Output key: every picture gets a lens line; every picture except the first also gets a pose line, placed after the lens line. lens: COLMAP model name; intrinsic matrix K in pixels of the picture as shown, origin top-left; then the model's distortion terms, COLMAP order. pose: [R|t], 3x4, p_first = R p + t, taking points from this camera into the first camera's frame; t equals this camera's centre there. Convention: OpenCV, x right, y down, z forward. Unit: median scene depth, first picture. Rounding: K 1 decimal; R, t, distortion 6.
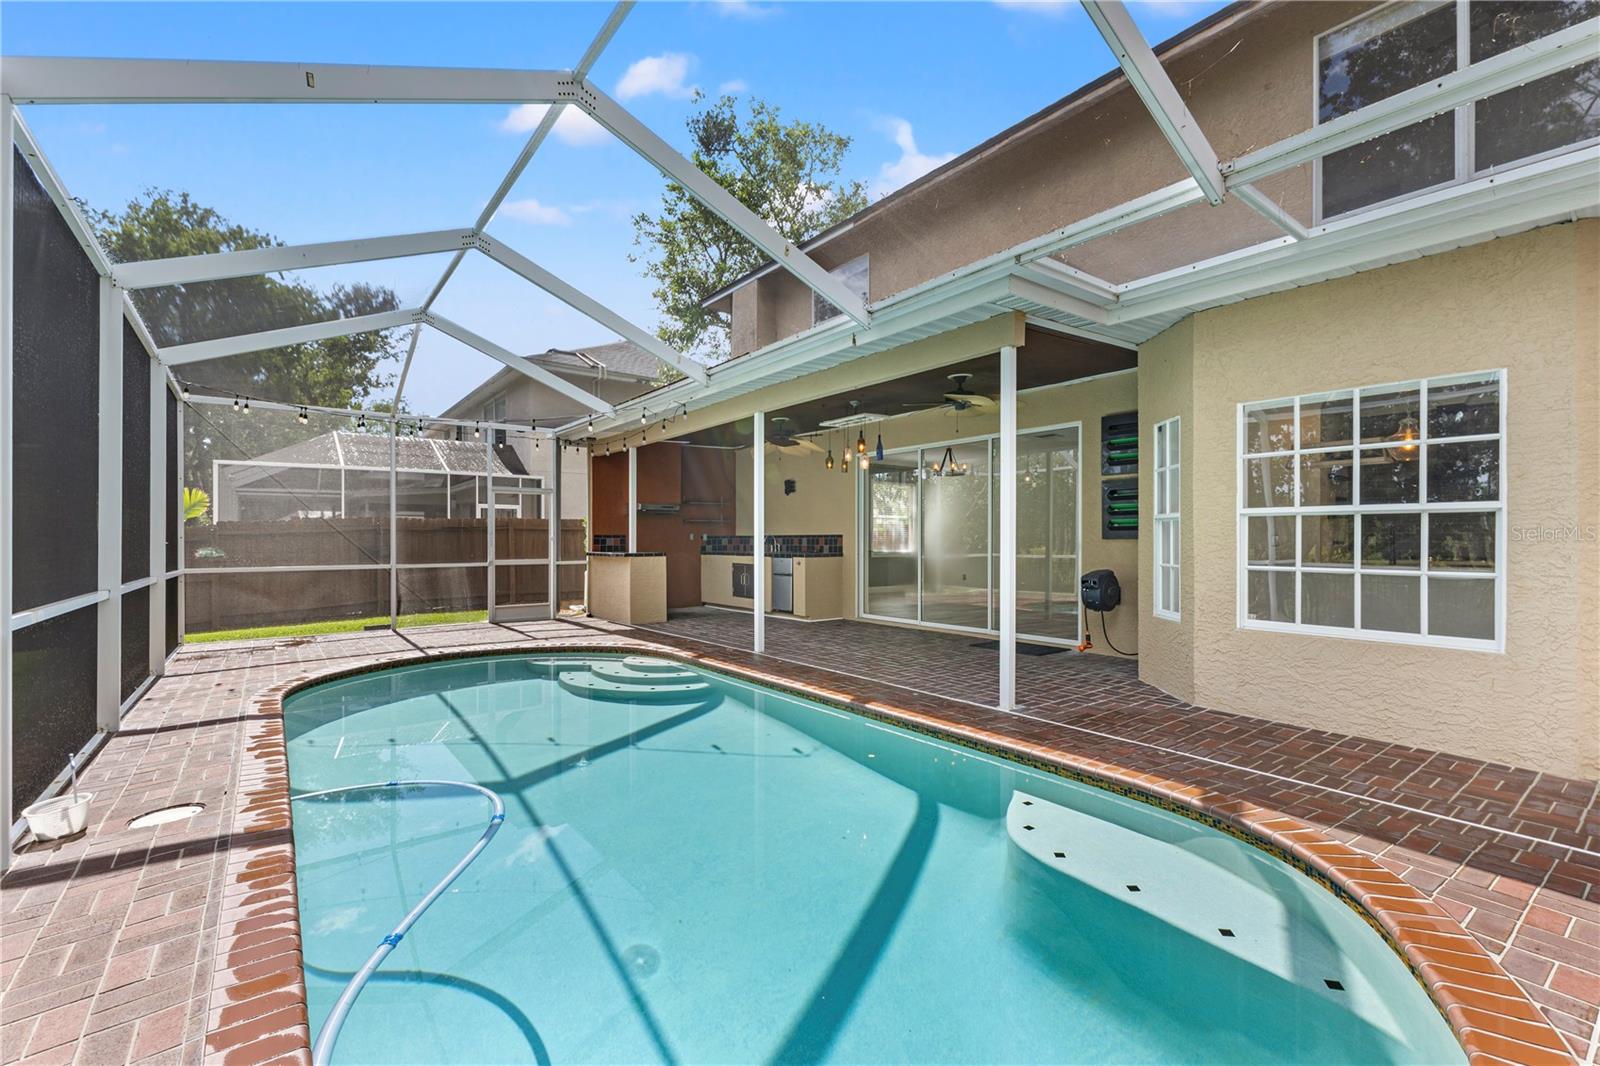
lens RADIAL K [[695.8, 0, 787.2], [0, 695.8, 530.5], [0, 0, 1]] dist [0.002624, 0.000123]
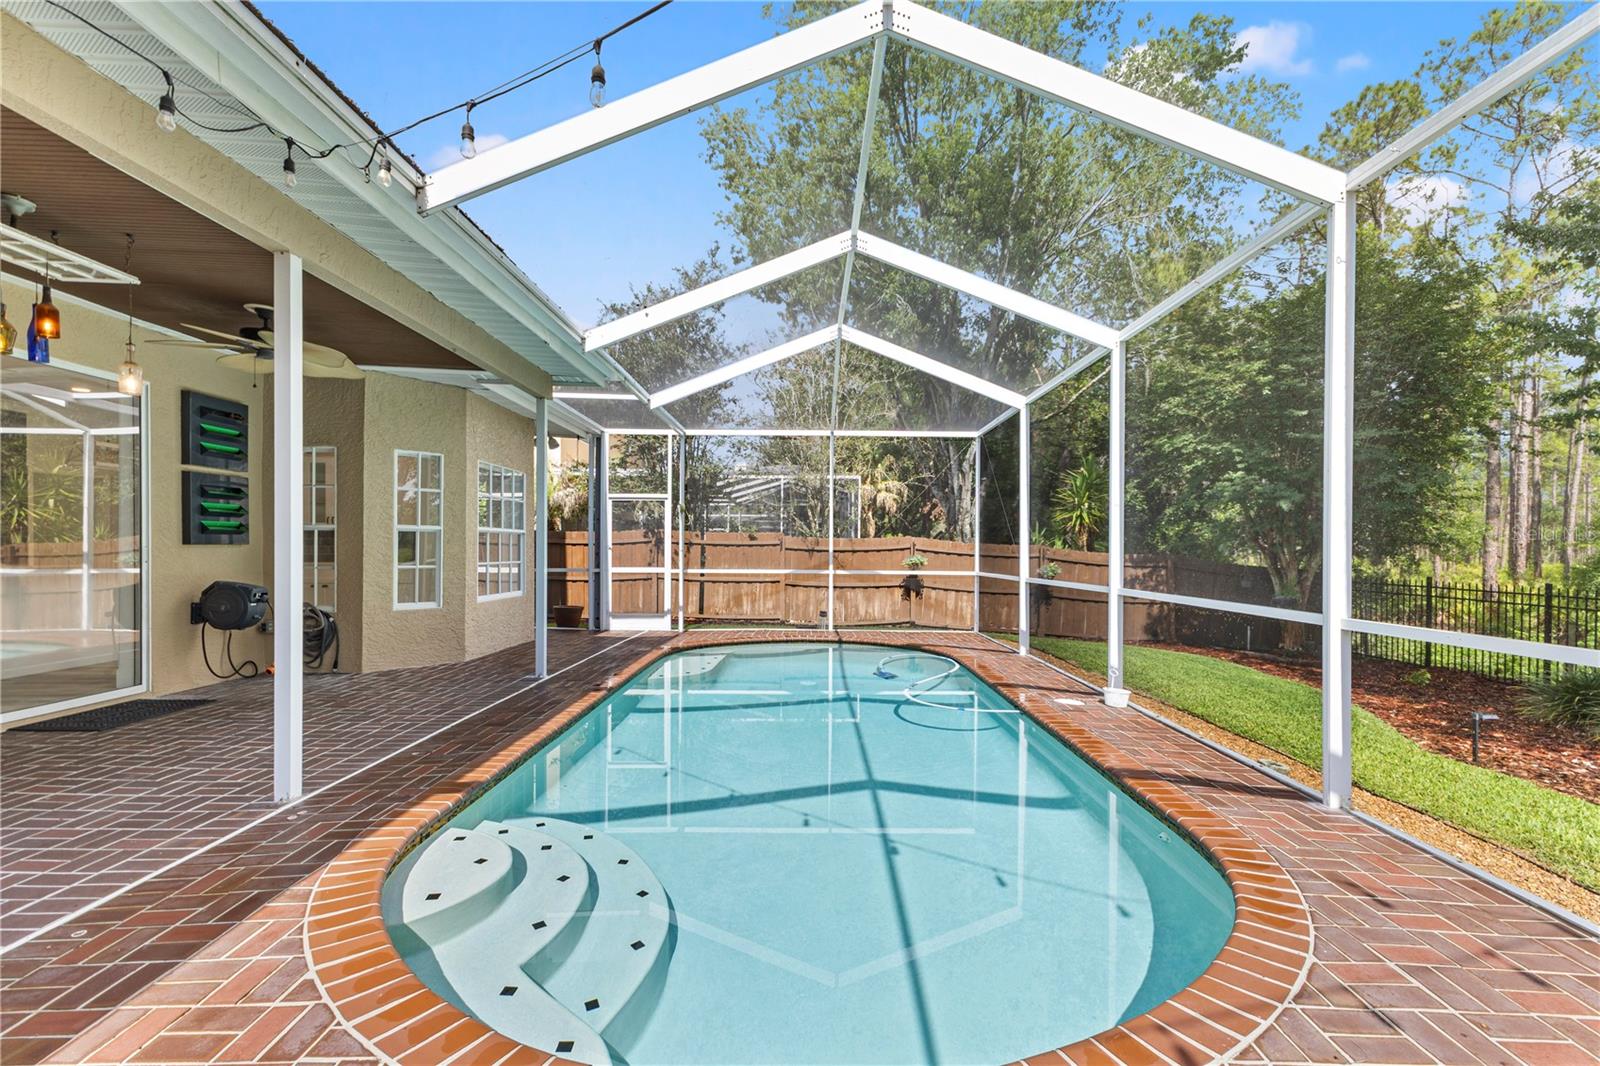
lens RADIAL K [[710.9, 0, 801.2], [0, 710.9, 553.3], [0, 0, 1]] dist [0.001878, 0.000235]
pose [[-0.800296, -0.006544, 0.599569, -0.417617], [-0.011086, 0.999931, -0.003885, 0.012960], [-0.599503, -0.009756, -0.800313, 0.852138]]
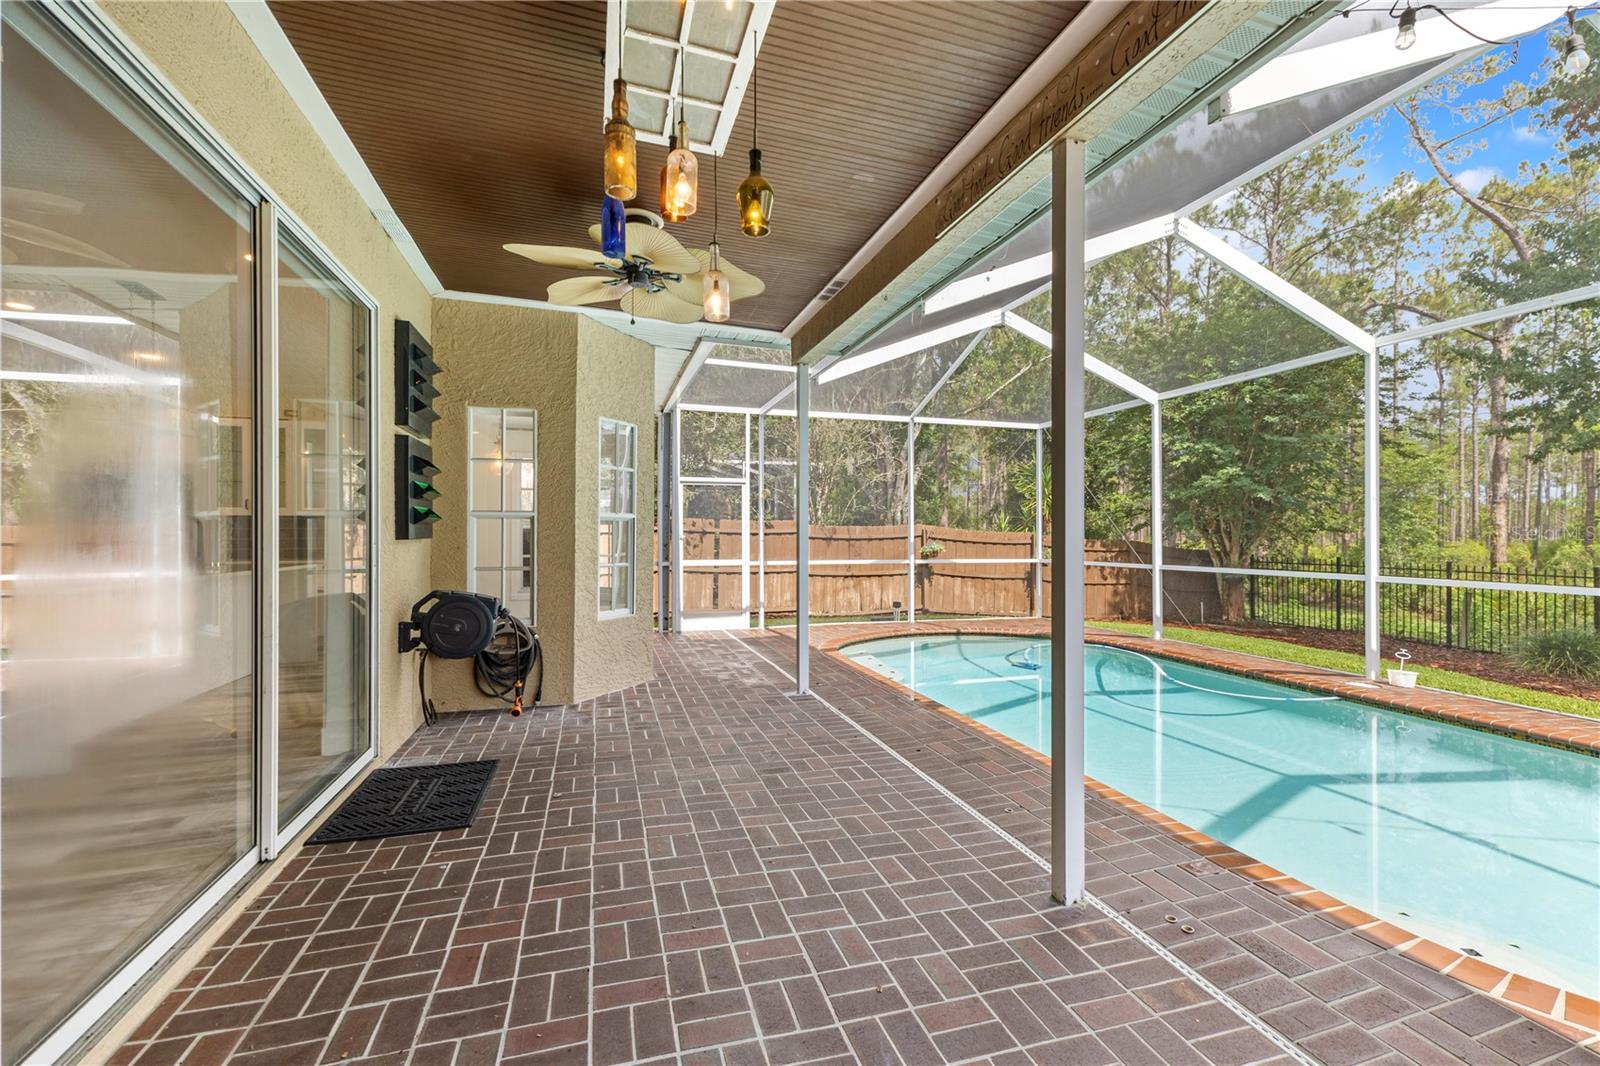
lens RADIAL K [[695.8, 0, 787.2], [0, 695.8, 530.5], [0, 0, 1]] dist [0.002624, 0.000123]
pose [[-0.935685, 0.002808, 0.352826, -0.030318], [-0.003562, 0.999842, -0.017404, 0.009607], [-0.352819, -0.017542, -0.935527, 0.980552]]
